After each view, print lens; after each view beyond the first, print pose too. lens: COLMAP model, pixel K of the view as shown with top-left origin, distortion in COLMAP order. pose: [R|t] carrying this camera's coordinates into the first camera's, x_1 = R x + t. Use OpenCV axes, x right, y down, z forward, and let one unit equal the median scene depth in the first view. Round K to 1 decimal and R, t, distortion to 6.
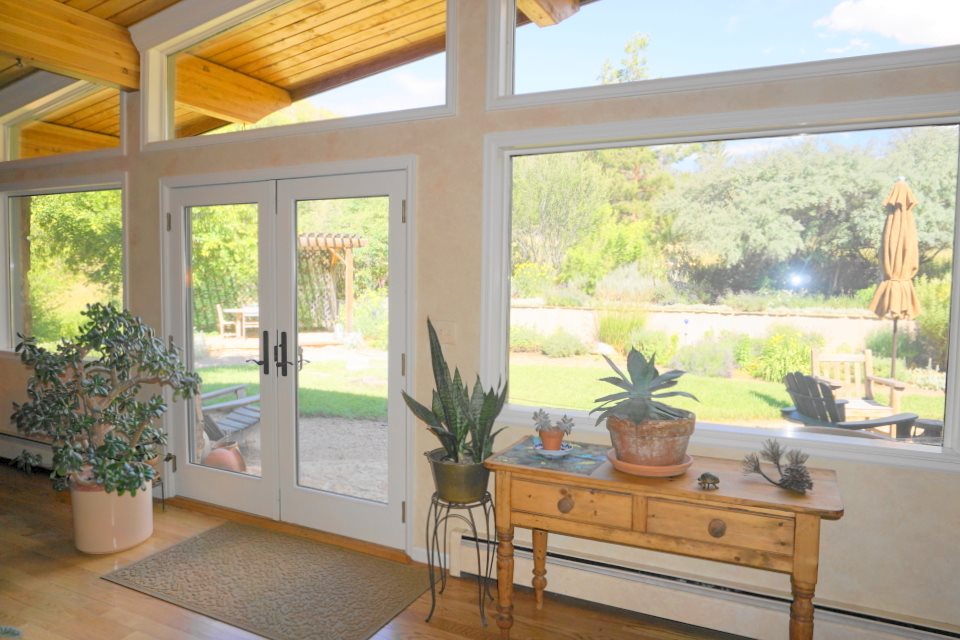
lens RADIAL K [[651.4, 0, 479.5], [0, 651.4, 320.0], [0, 0, 1]] dist [-0.040252, 0.017826]
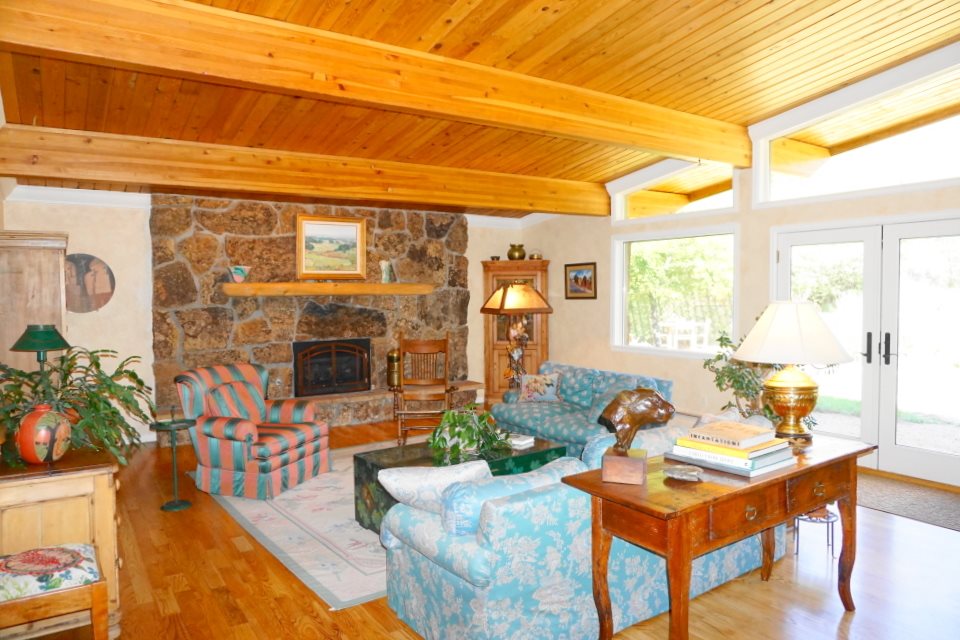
lens RADIAL K [[652.9, 0, 521.9], [0, 652.9, 317.0], [0, 0, 1]] dist [-0.042175, 0.029242]
pose [[0.881946, -0.005135, -0.471322, -0.246160], [-0.009304, 0.999556, -0.028301, 0.023073], [0.471258, 0.029345, 0.881507, -0.437349]]
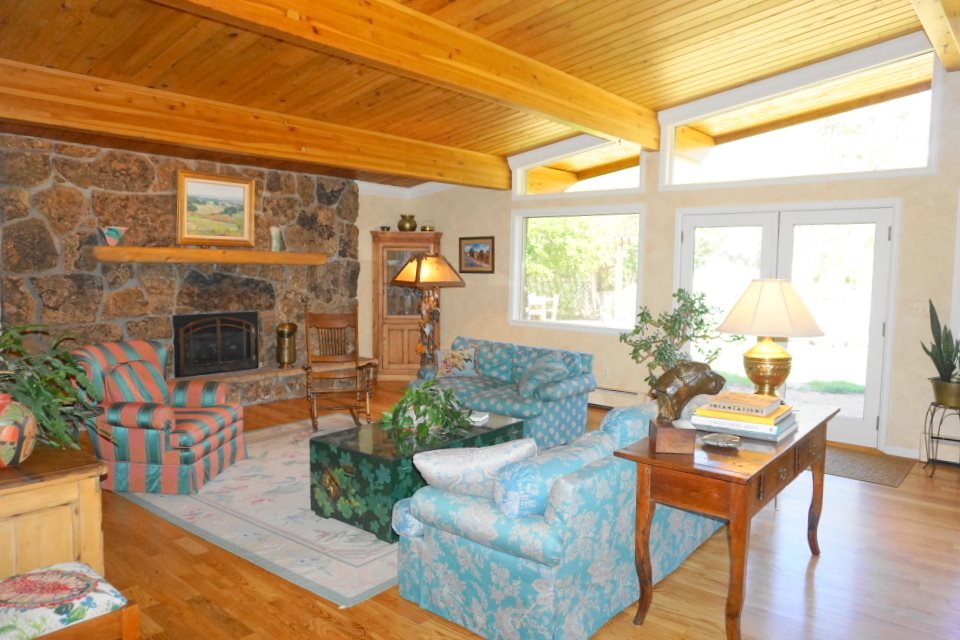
lens RADIAL K [[652.9, 0, 524.8], [0, 652.9, 314.9], [0, 0, 1]] dist [-0.042175, 0.029242]
pose [[0.975003, 0.015386, -0.221659, -0.407128], [-0.014720, 0.999881, 0.004658, 0.025412], [0.221704, -0.001279, 0.975113, -0.482051]]
